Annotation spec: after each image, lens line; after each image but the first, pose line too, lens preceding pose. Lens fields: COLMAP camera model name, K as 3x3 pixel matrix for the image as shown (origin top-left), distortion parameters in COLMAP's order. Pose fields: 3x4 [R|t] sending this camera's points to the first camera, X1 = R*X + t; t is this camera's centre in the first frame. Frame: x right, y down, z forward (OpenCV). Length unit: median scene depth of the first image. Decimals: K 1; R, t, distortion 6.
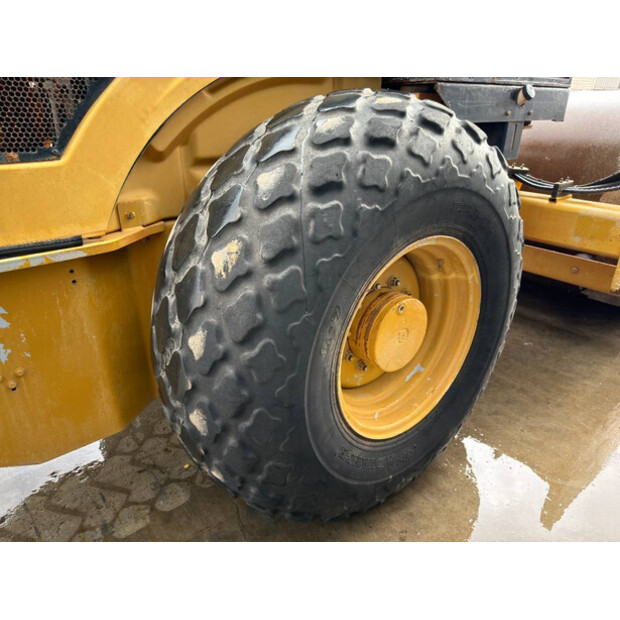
lens RADIAL K [[463.2, 0, 310.0], [0, 463.2, 310.0], [0, 0, 1]] dist [-0.007146, -0.007546]
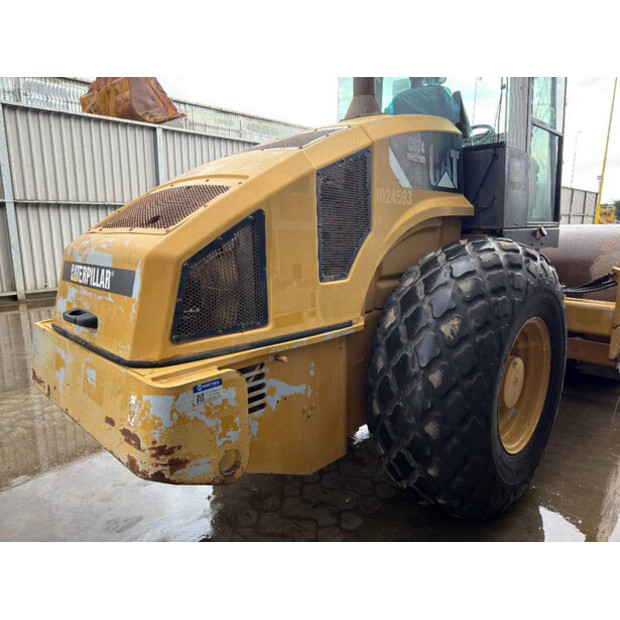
lens RADIAL K [[440.2, 0, 306.6], [0, 440.2, 298.0], [0, 0, 1]] dist [0.088224, -0.126933]
pose [[0.995594, -0.025384, 0.090269, -0.825403], [0.047932, 0.965158, -0.257239, 0.177976], [-0.080594, 0.260433, 0.962122, -0.607138]]
